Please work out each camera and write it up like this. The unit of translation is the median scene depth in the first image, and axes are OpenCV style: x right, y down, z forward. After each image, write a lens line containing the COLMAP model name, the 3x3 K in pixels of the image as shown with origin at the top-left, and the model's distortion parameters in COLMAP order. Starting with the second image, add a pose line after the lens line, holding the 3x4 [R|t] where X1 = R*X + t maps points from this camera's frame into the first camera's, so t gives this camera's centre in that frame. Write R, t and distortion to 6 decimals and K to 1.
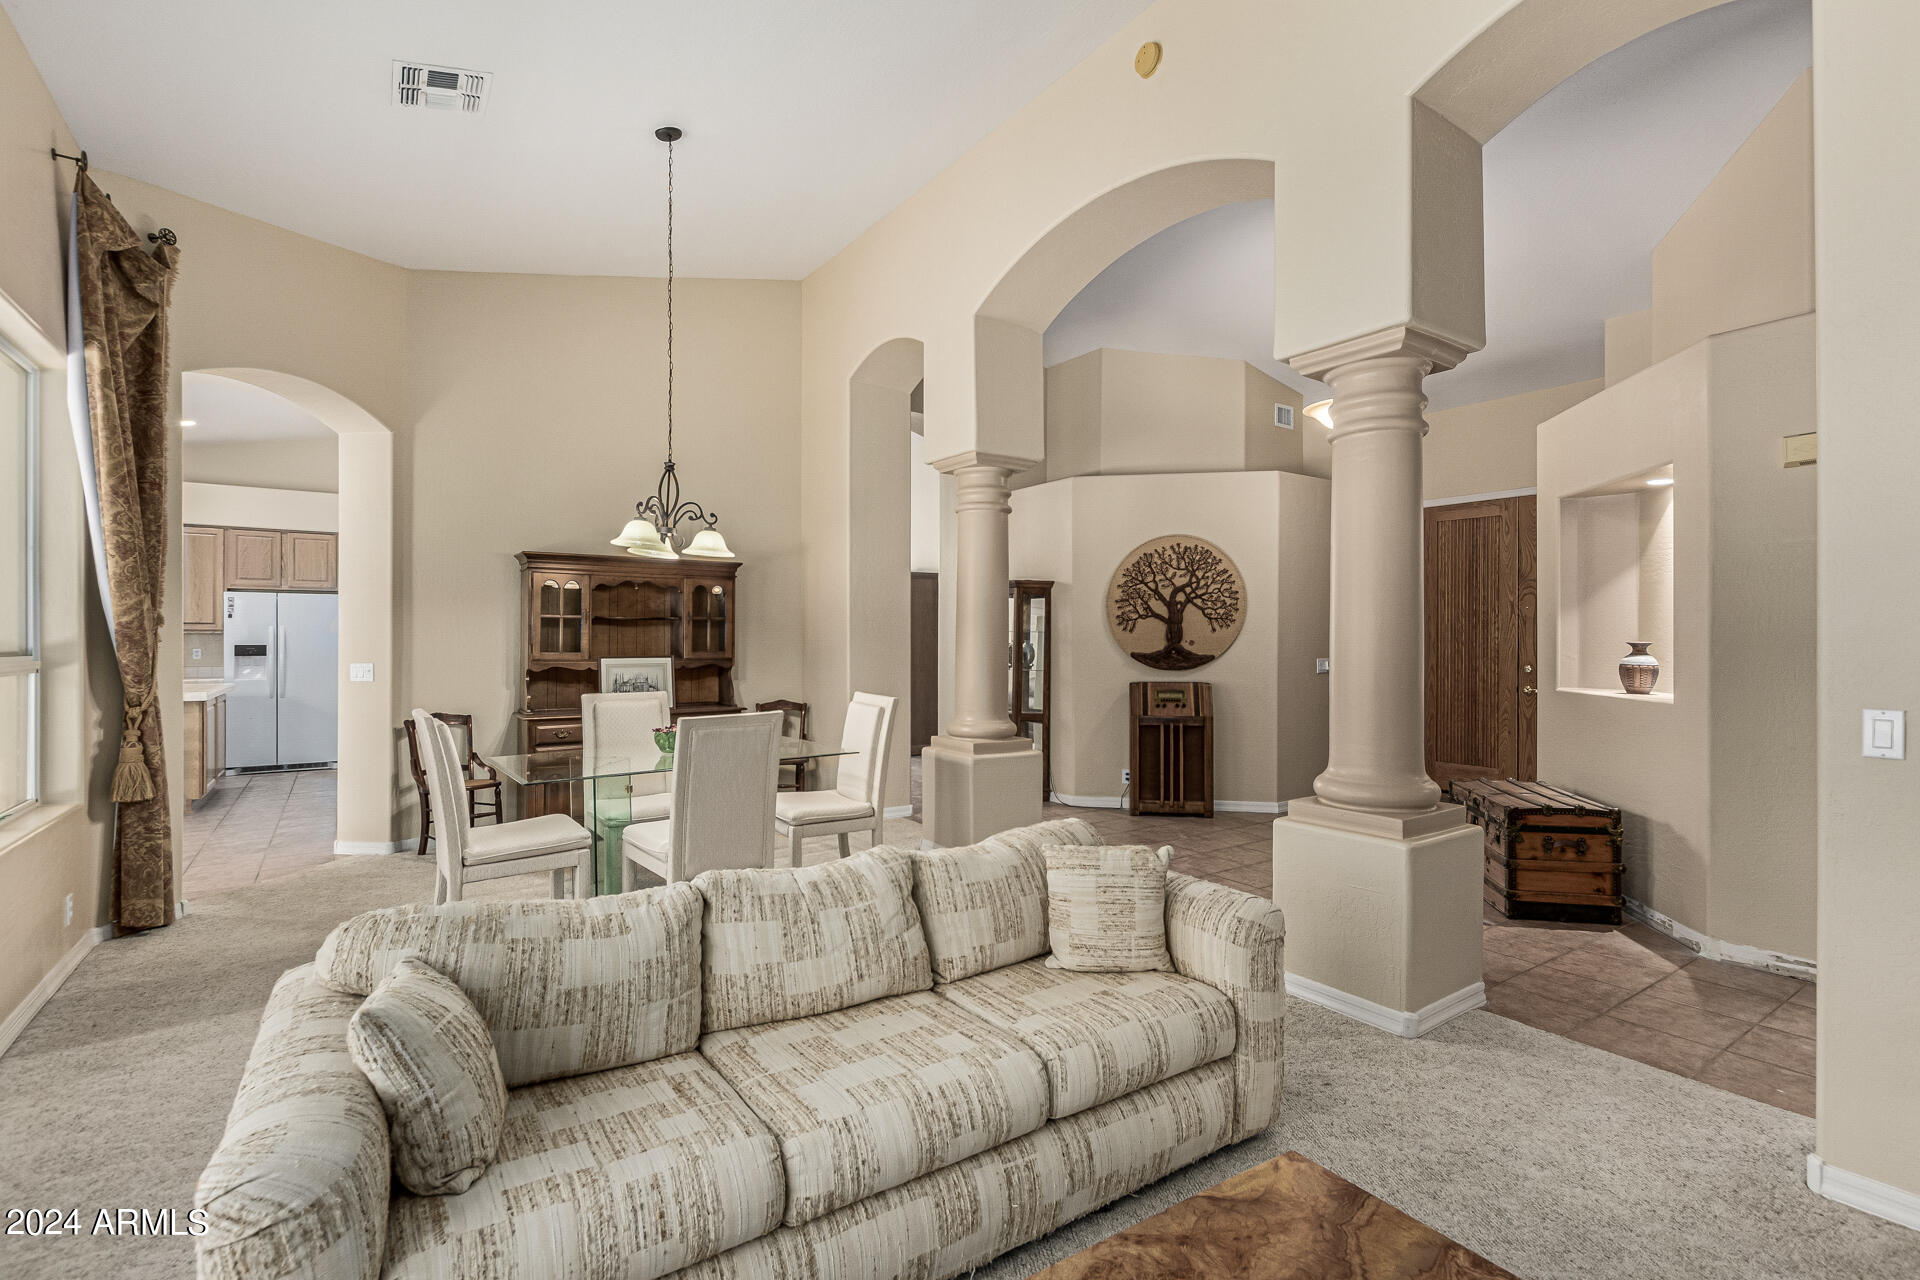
lens RADIAL K [[880.8, 0, 956.8], [0, 880.8, 629.4], [0, 0, 1]] dist [0.012487, -0.007059]
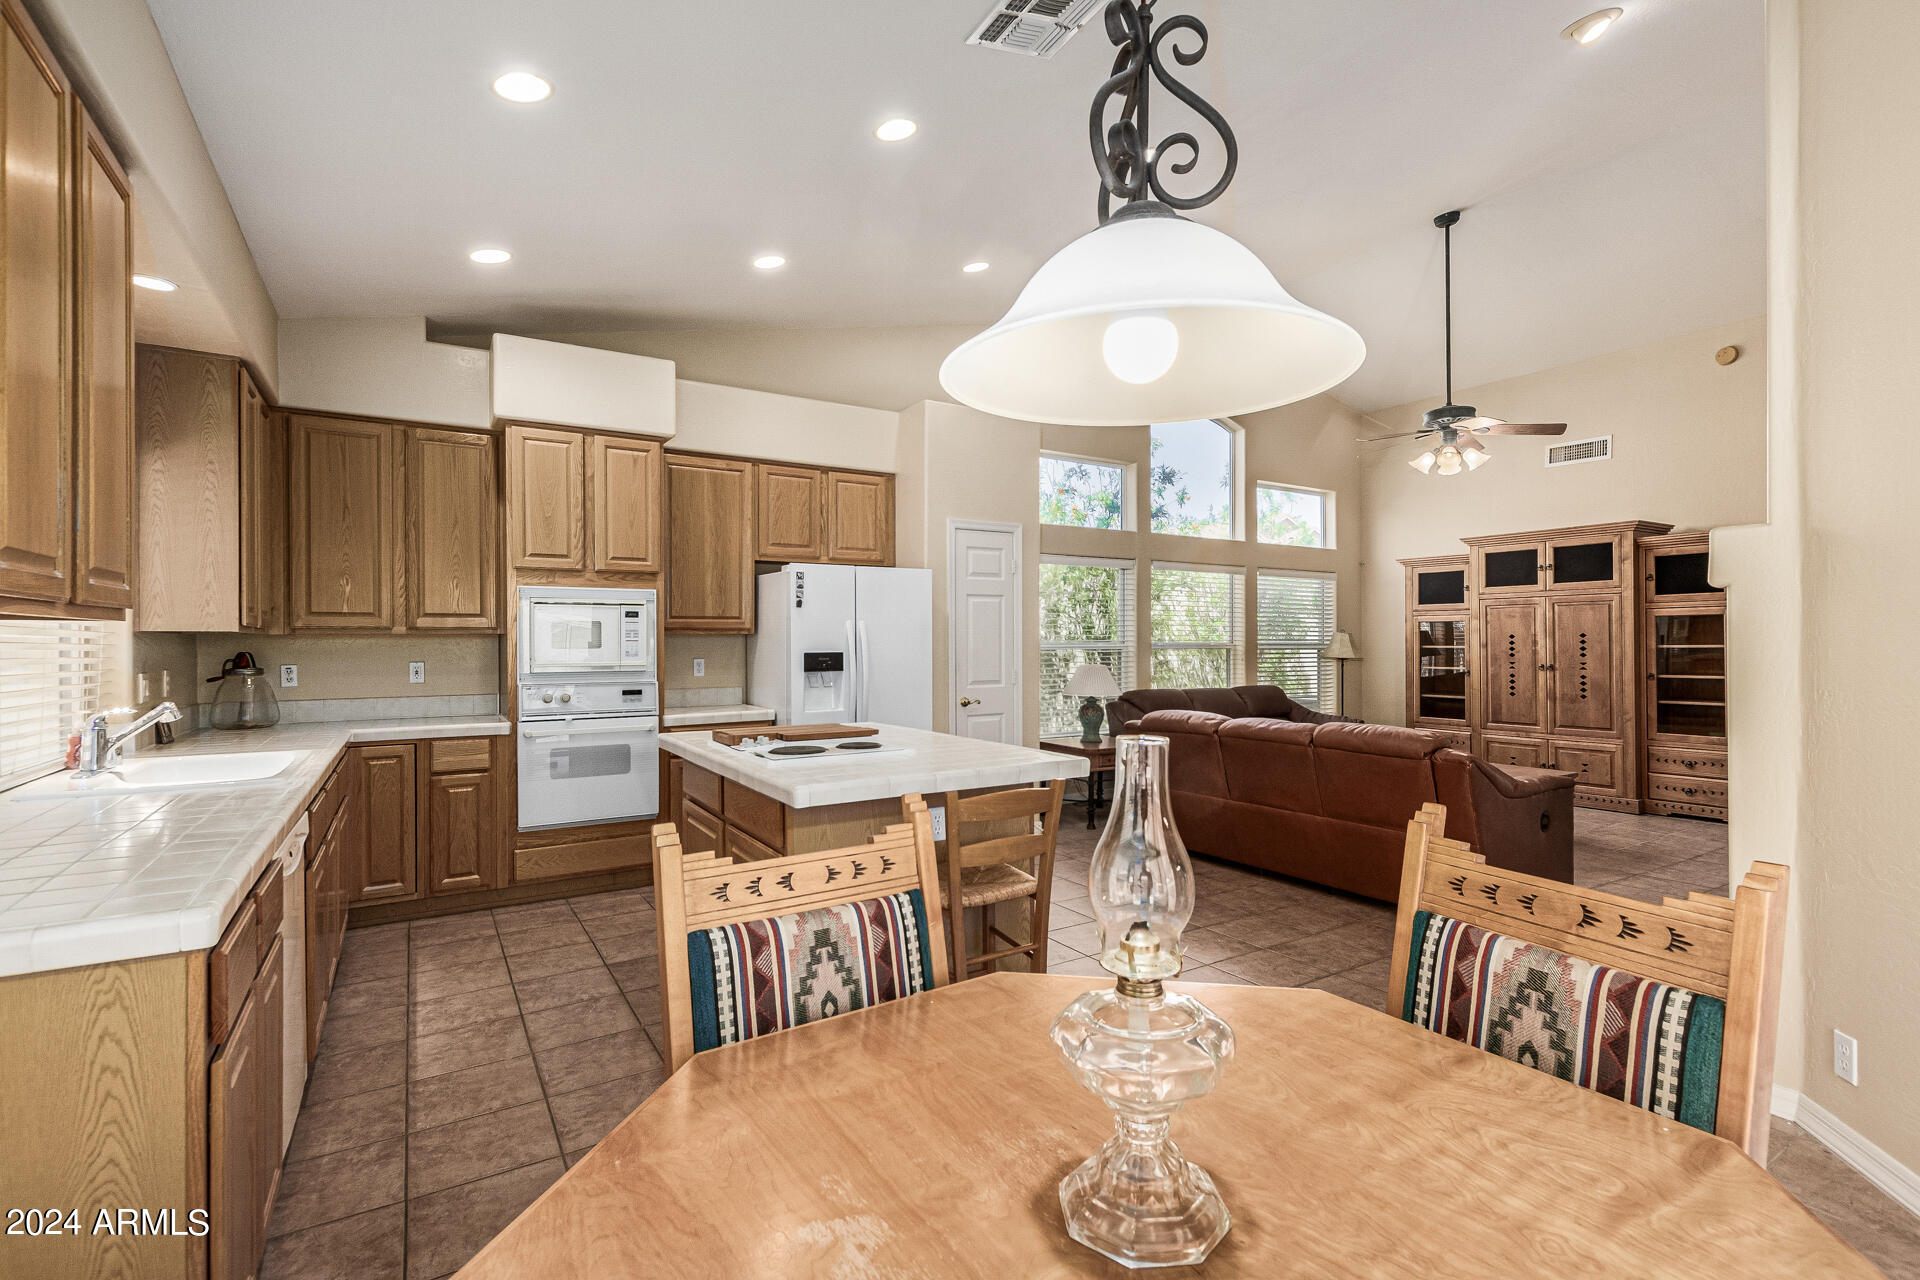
lens RADIAL K [[880.8, 0, 968.4], [0, 880.8, 643.1], [0, 0, 1]] dist [0.012487, -0.007059]
pose [[0.998808, -0.007654, -0.048206, -0.669811], [0.008330, 0.999869, 0.013845, 0.003880], [0.048093, -0.014230, 0.998741, 0.408692]]
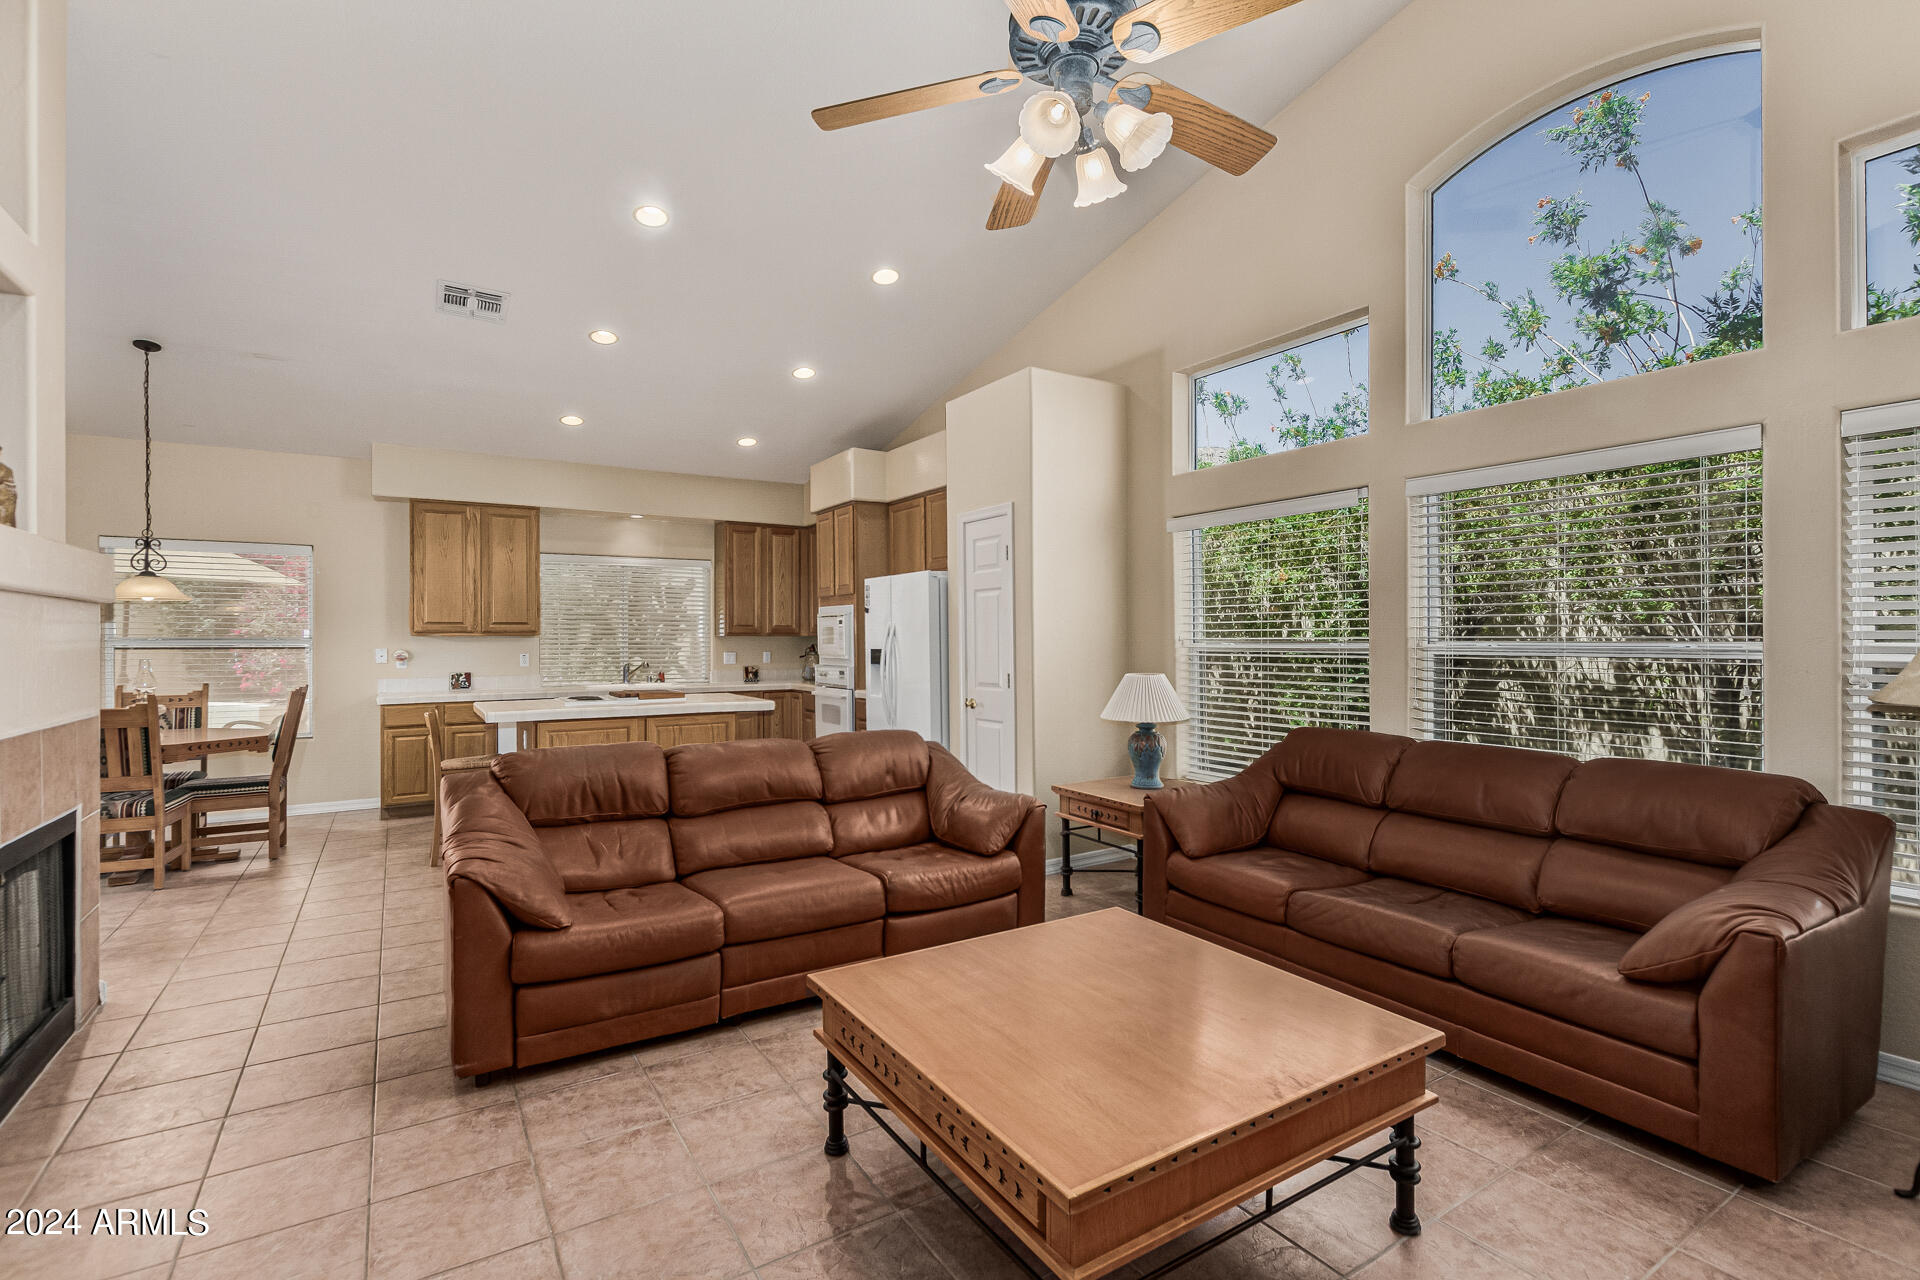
lens RADIAL K [[880.8, 0, 969.3], [0, 880.8, 641.1], [0, 0, 1]] dist [0.012487, -0.007059]
pose [[-0.036740, -0.000969, -0.999324, -0.066917], [0.016933, 0.999855, -0.001592, 0.013735], [0.999181, -0.016981, -0.036719, 1.100193]]
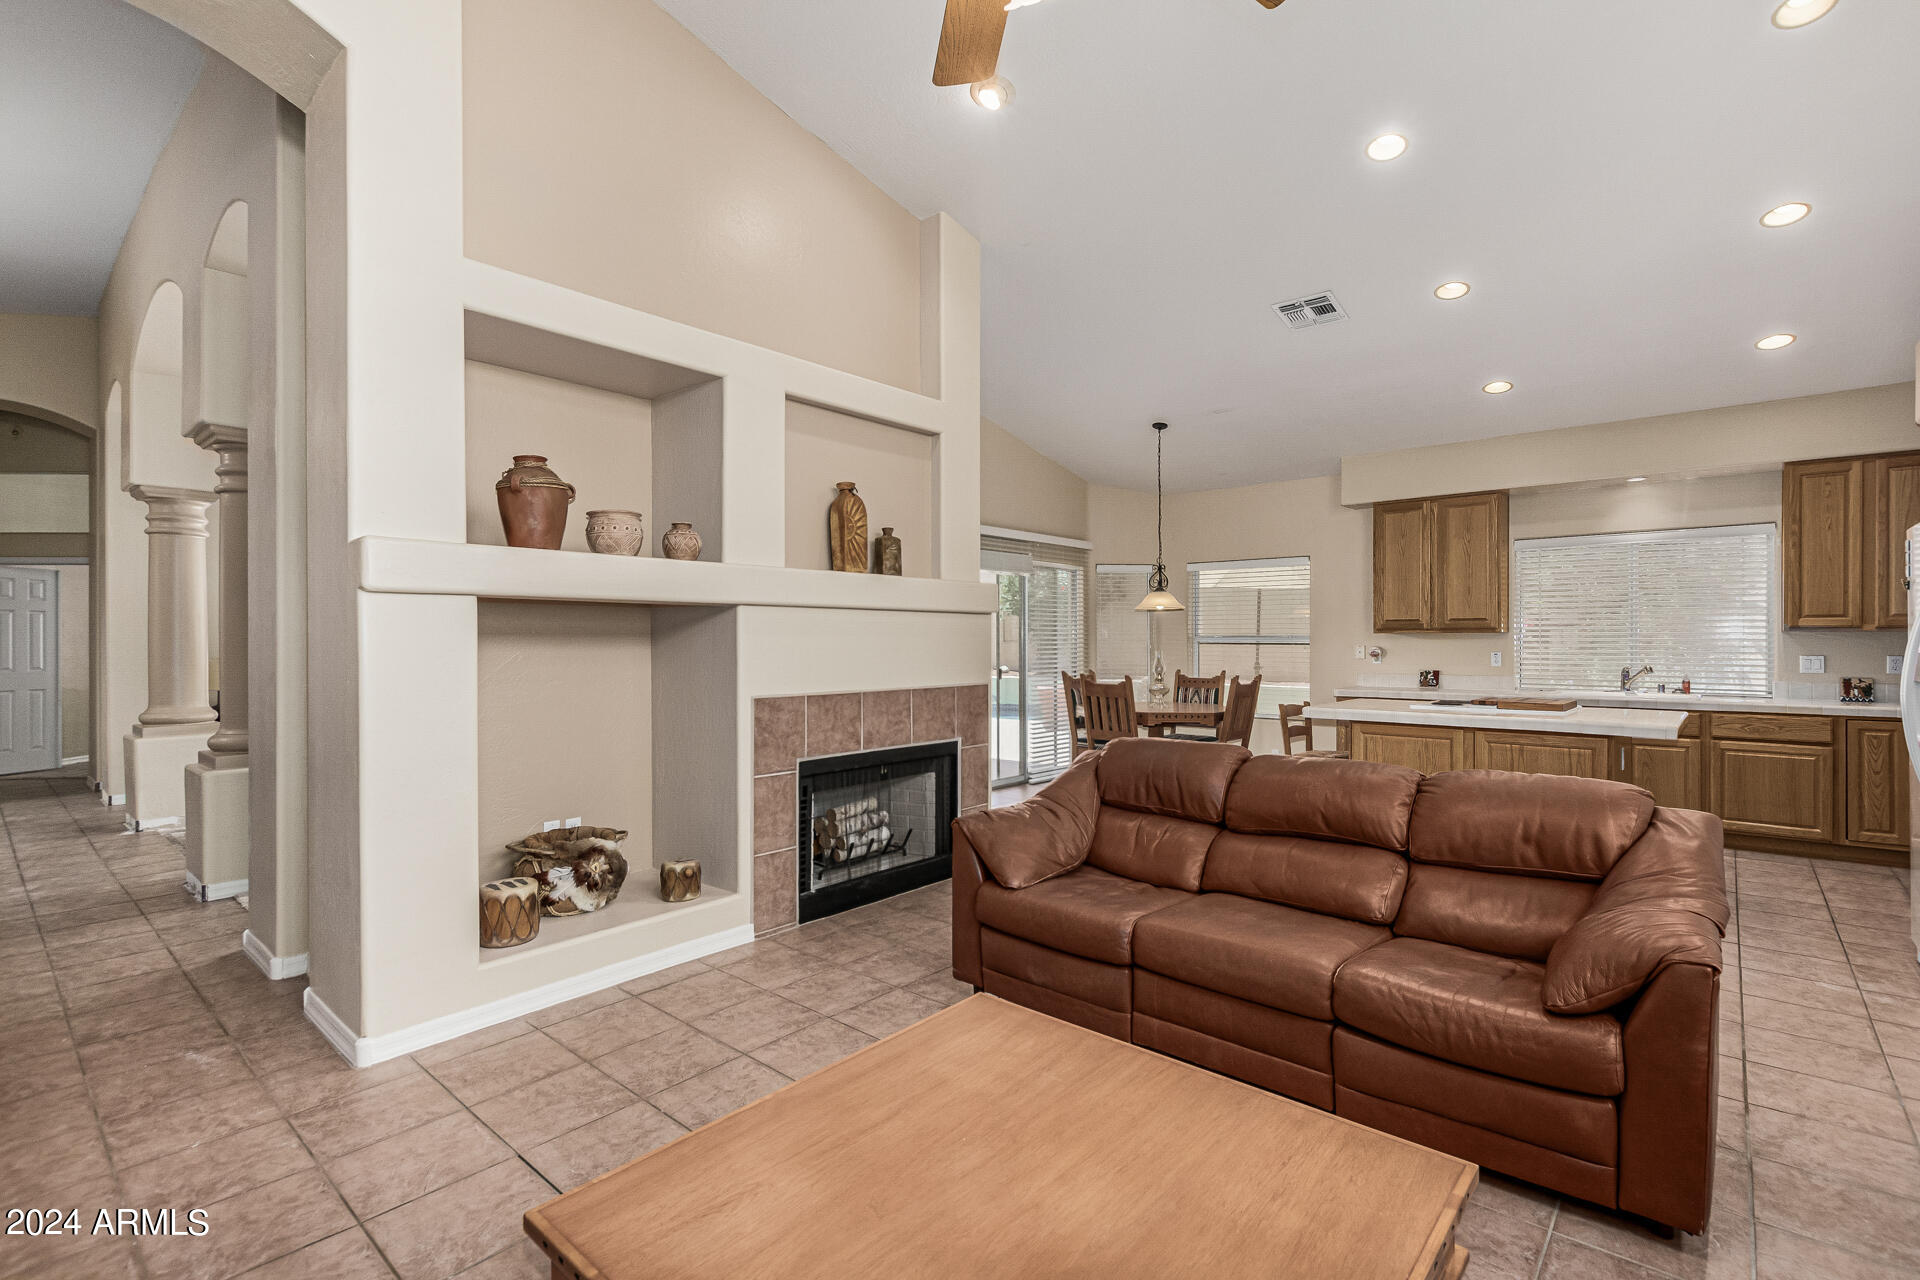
lens RADIAL K [[880.8, 0, 967.2], [0, 880.8, 640.4], [0, 0, 1]] dist [0.012487, -0.007059]
pose [[-0.967608, -0.002132, -0.252447, -0.265039], [0.001479, 0.999899, -0.014114, 0.016946], [0.252451, -0.014030, -0.967508, 1.282657]]
